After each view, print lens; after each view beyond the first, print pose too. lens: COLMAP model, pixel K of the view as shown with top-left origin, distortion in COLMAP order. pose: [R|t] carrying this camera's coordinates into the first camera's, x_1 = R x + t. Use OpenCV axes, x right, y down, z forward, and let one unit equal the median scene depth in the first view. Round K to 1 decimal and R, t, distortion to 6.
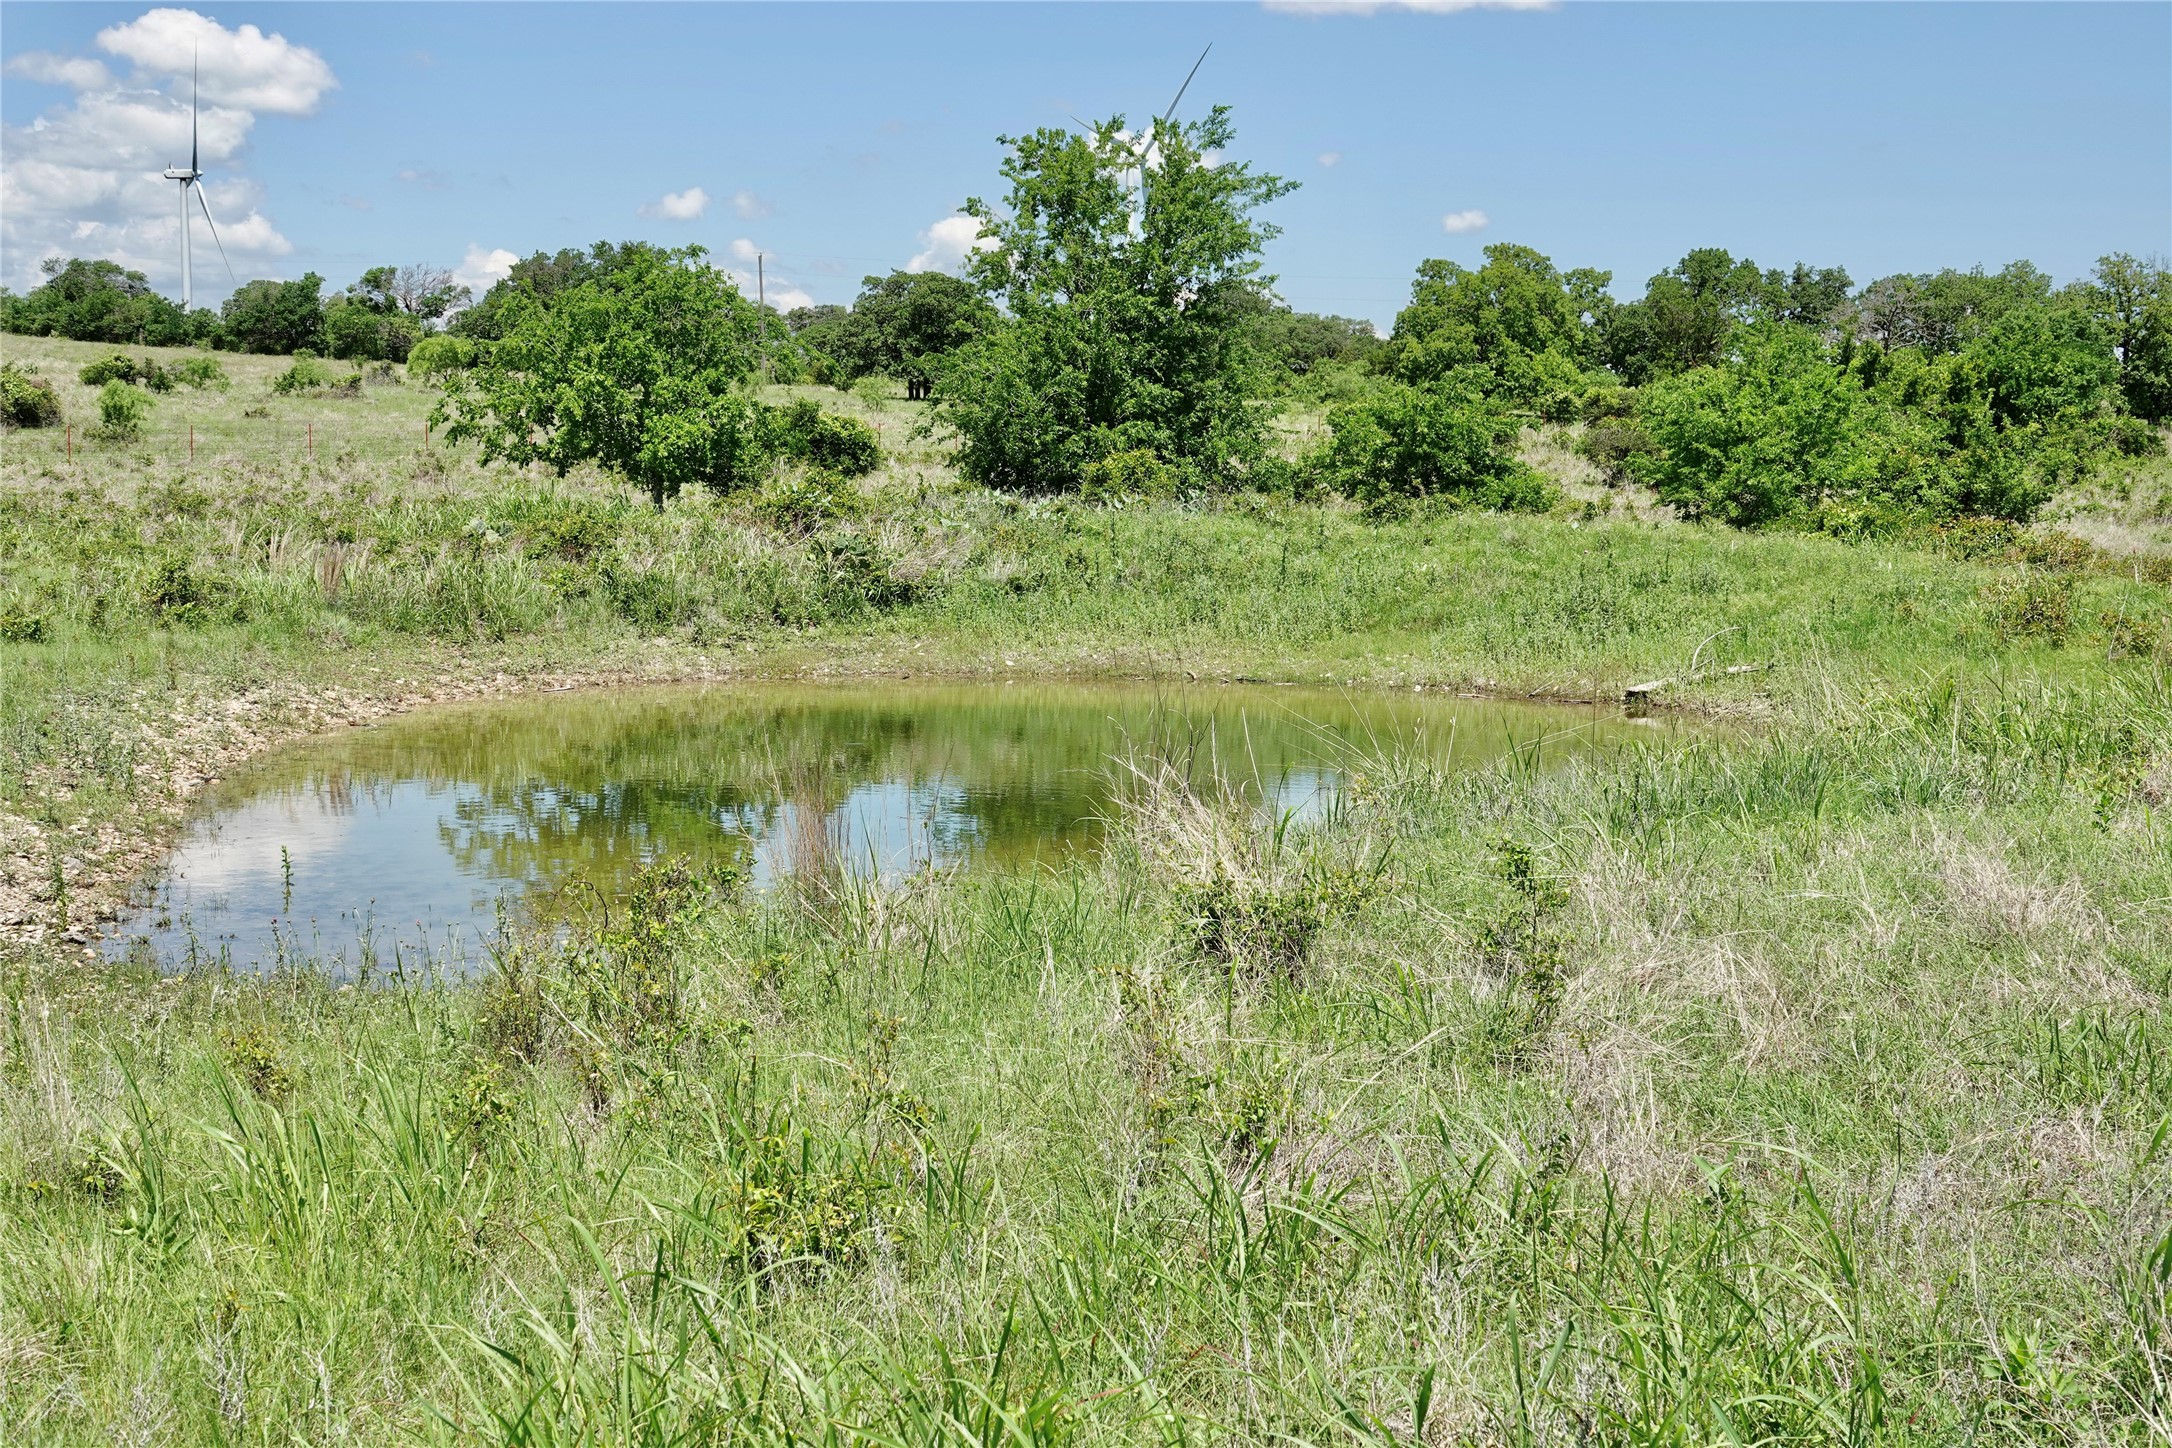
lens RADIAL K [[2774.5, 0, 1086.0], [0, 2774.5, 724.0], [0, 0, 1]] dist [-0.005635, -0.009332]
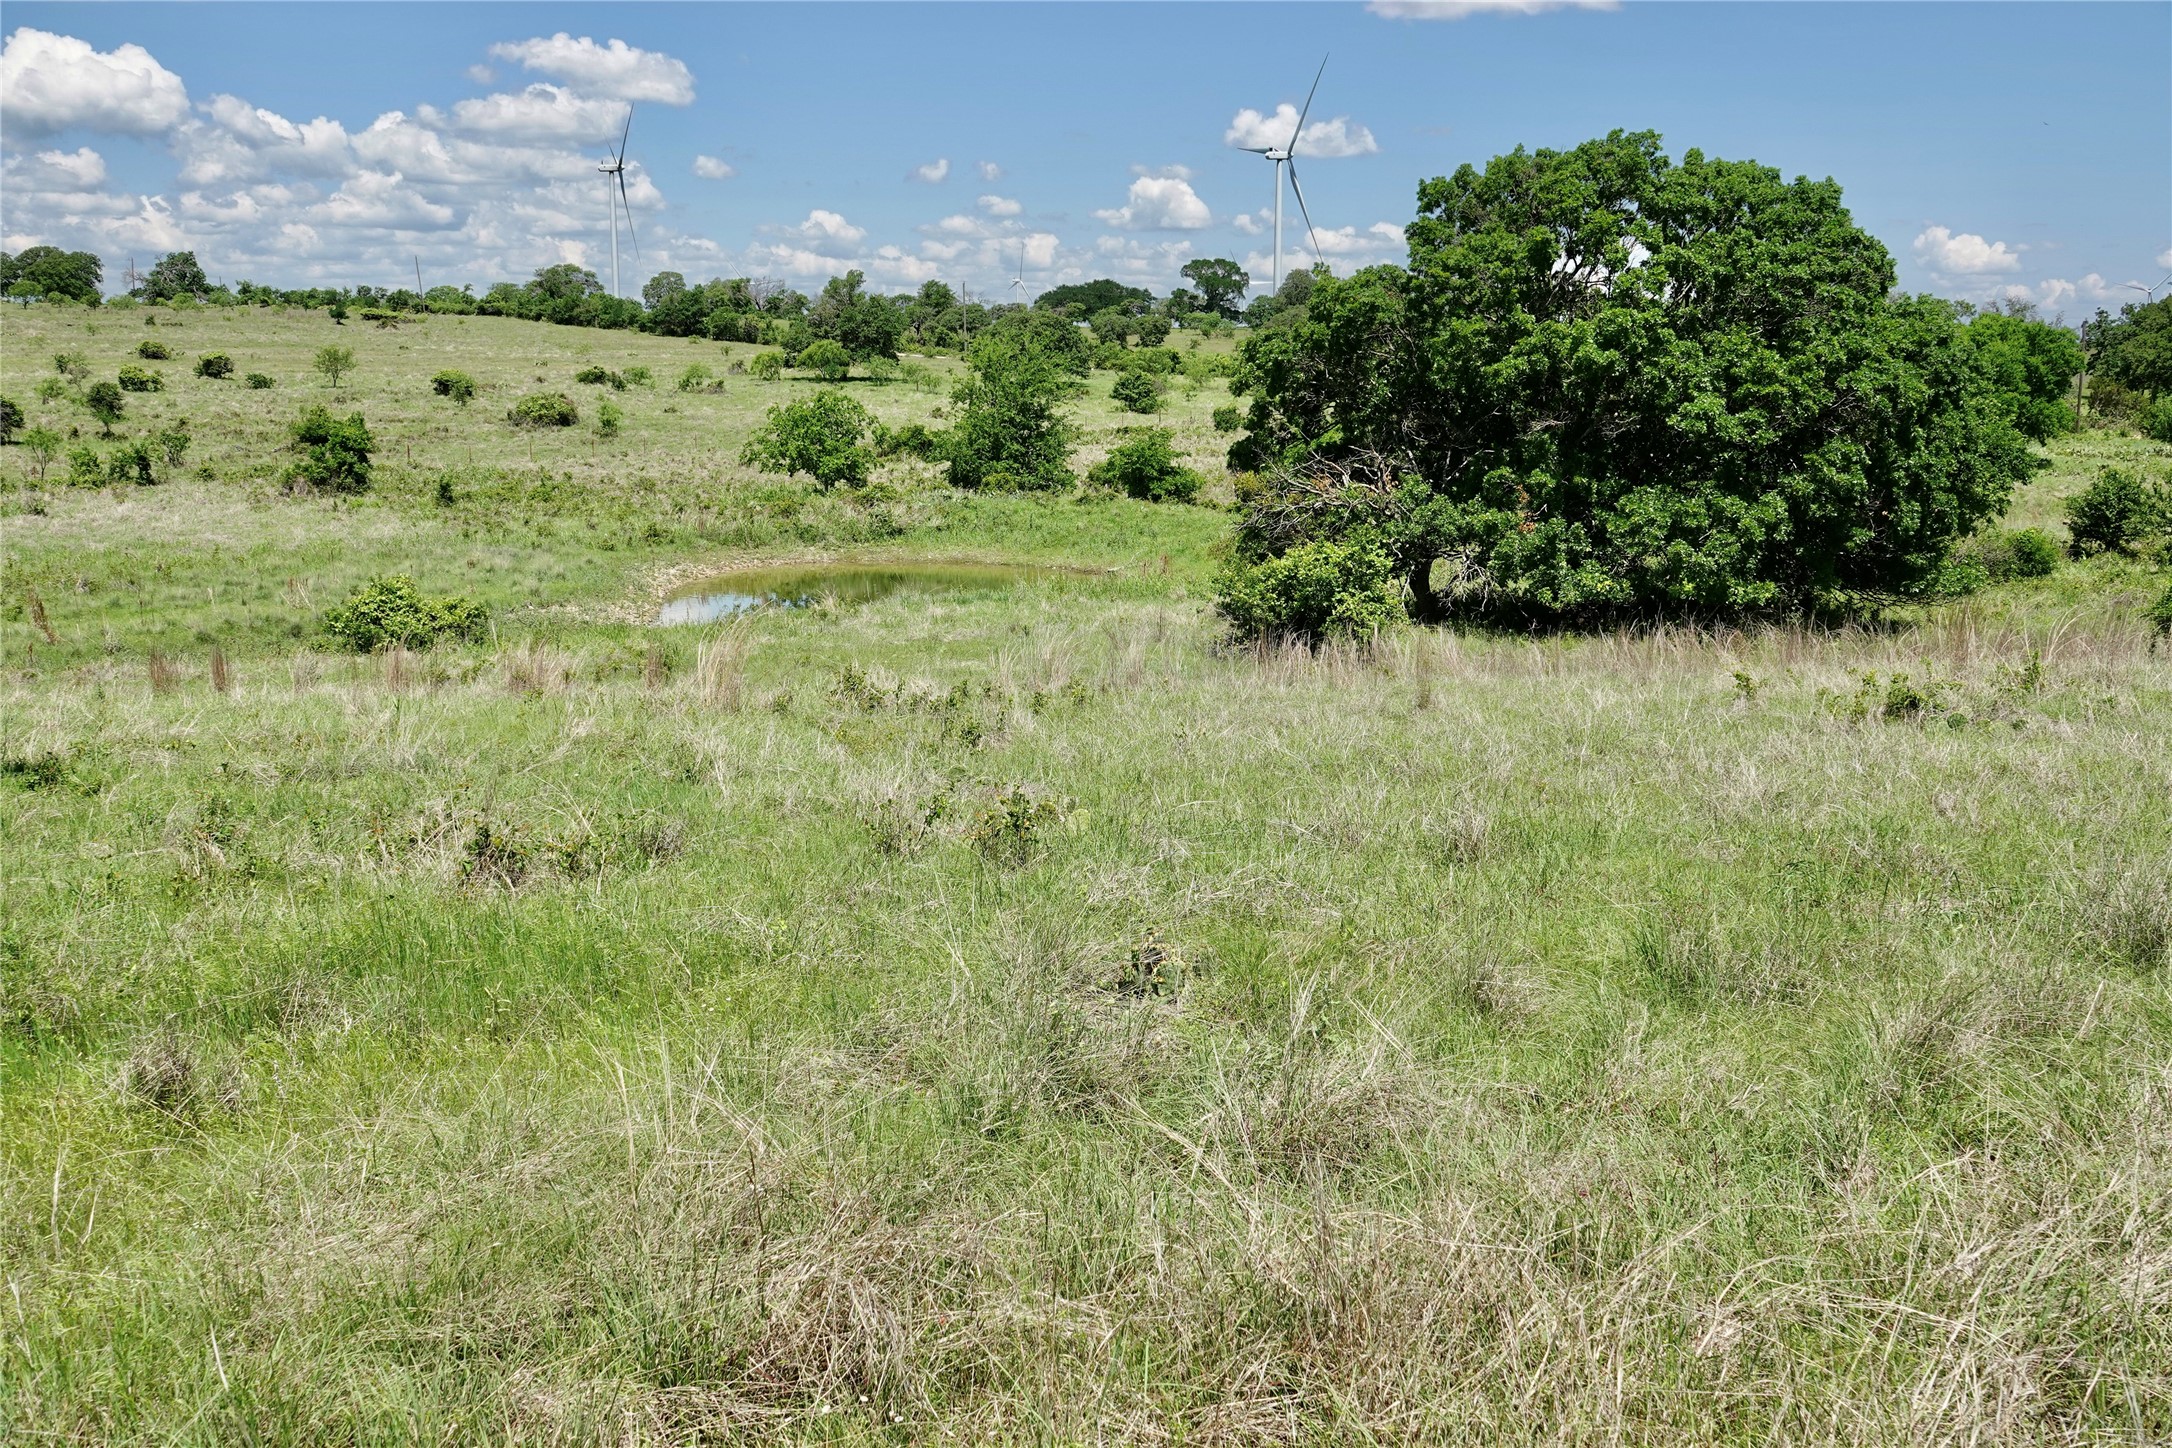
lens RADIAL K [[2068.1, 0, 1086.0], [0, 2068.1, 724.0], [0, 0, 1]] dist [-0.032620, -0.010475]
pose [[0.995997, 0.018726, -0.087401, 0.291865], [-0.011888, 0.996874, 0.078111, -0.016581], [0.088591, -0.076760, 0.993106, -1.023295]]
